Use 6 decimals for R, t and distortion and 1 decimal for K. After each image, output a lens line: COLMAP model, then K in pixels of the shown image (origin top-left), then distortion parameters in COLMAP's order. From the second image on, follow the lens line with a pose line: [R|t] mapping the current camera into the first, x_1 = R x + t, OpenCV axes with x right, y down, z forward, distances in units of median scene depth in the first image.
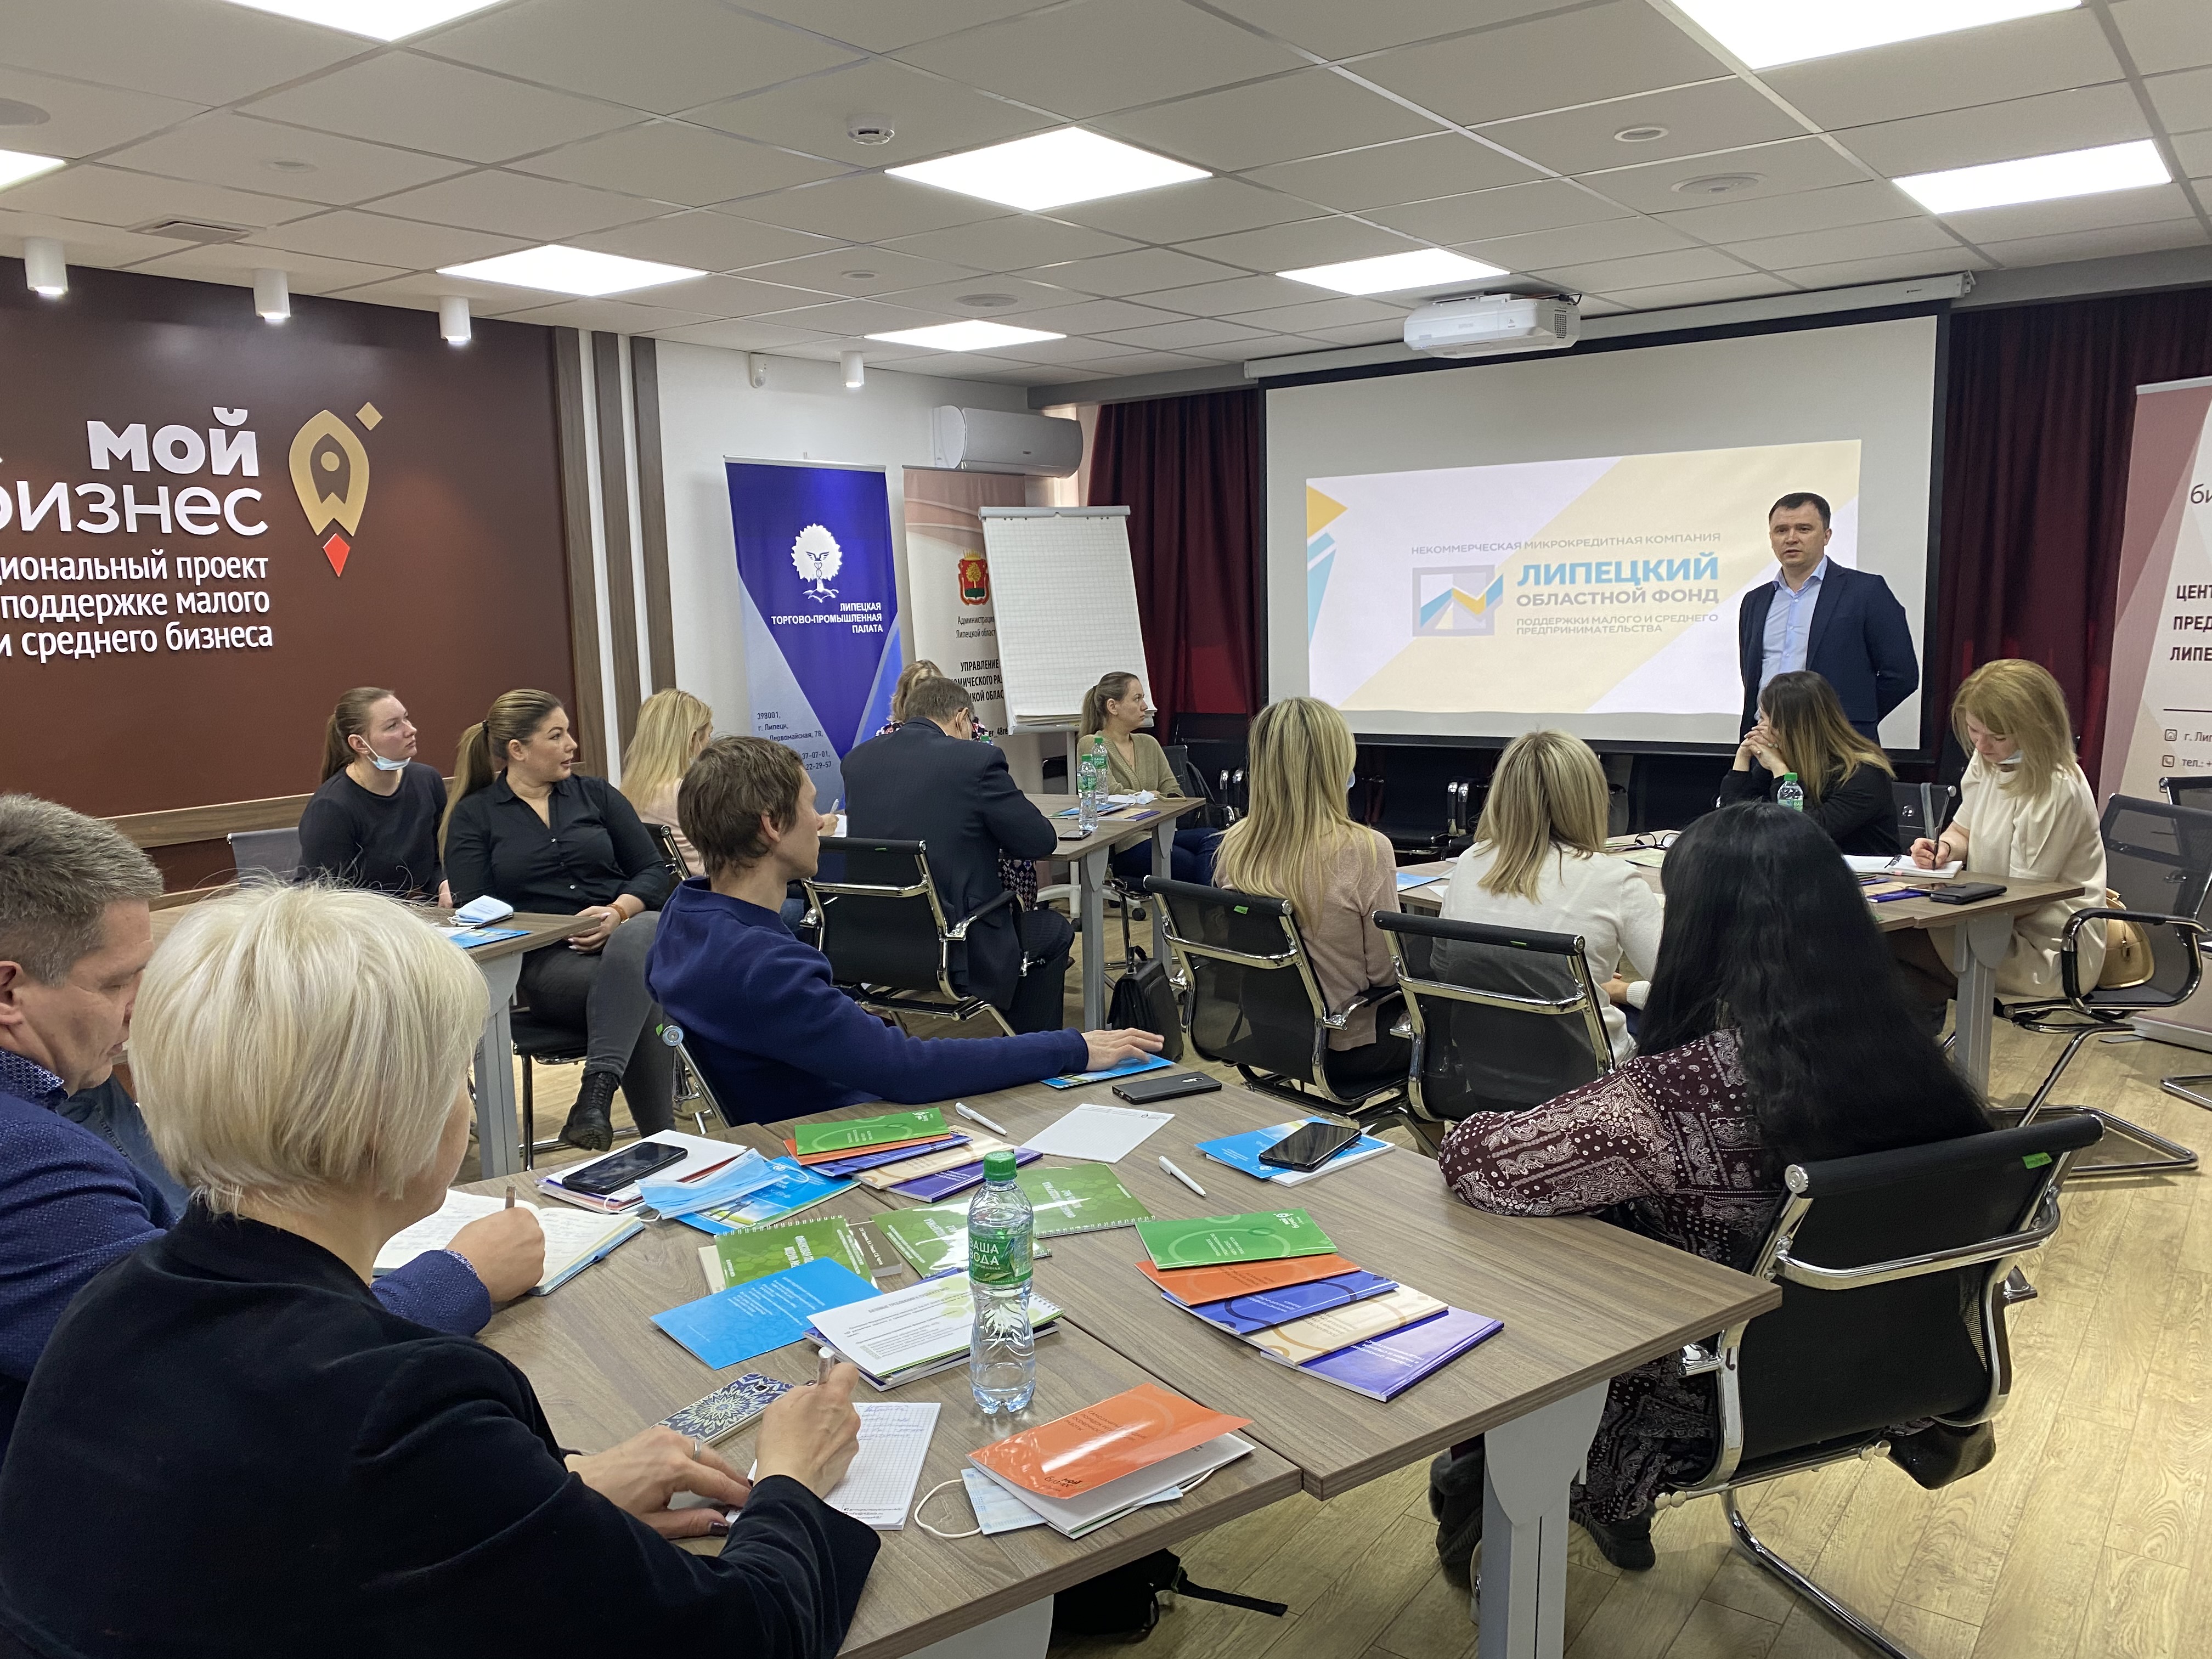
lens RADIAL K [[1693.4, 0, 1072.0], [0, 1693.4, 874.0], [0, 0, 1]] dist [0.003942, 0.004364]
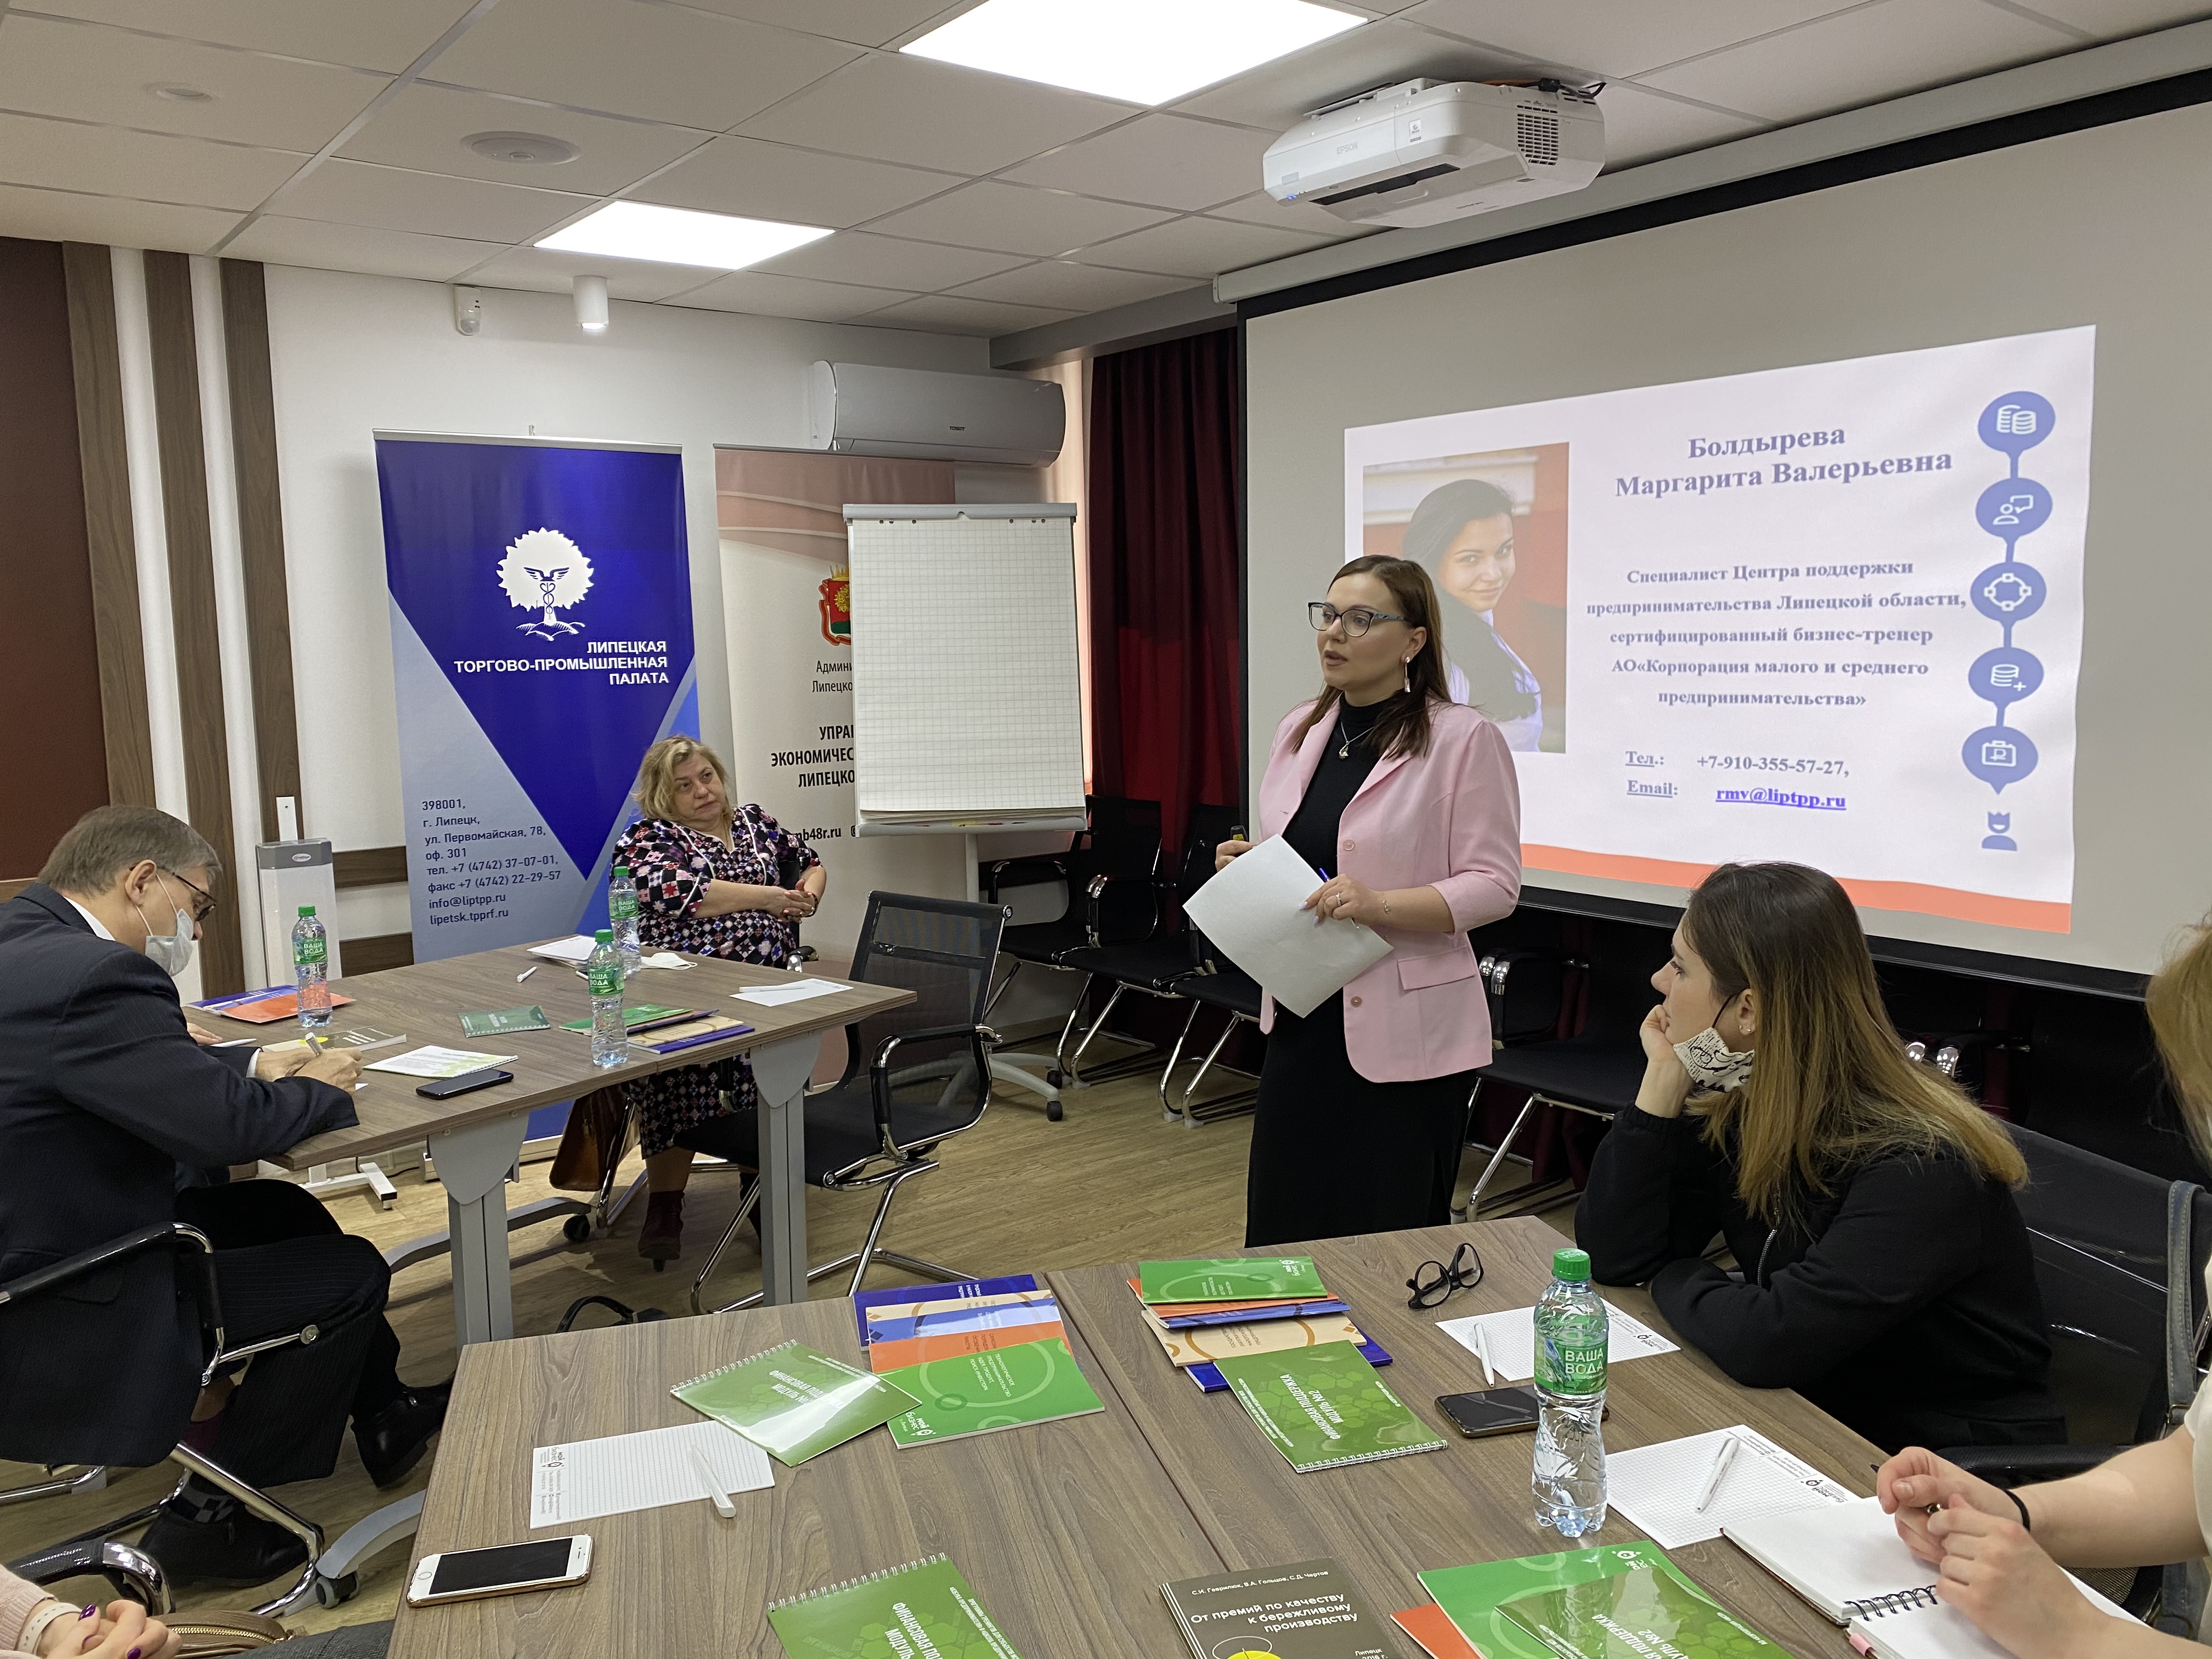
lens RADIAL K [[1675.6, 0, 1106.0], [0, 1675.6, 829.5], [0, 0, 1]] dist [0.070116, -0.121873]
pose [[0.960356, 0.045565, -0.275026, 0.263048], [-0.054062, 0.998264, -0.023391, -0.079219], [0.273483, 0.037332, 0.961152, 0.400508]]
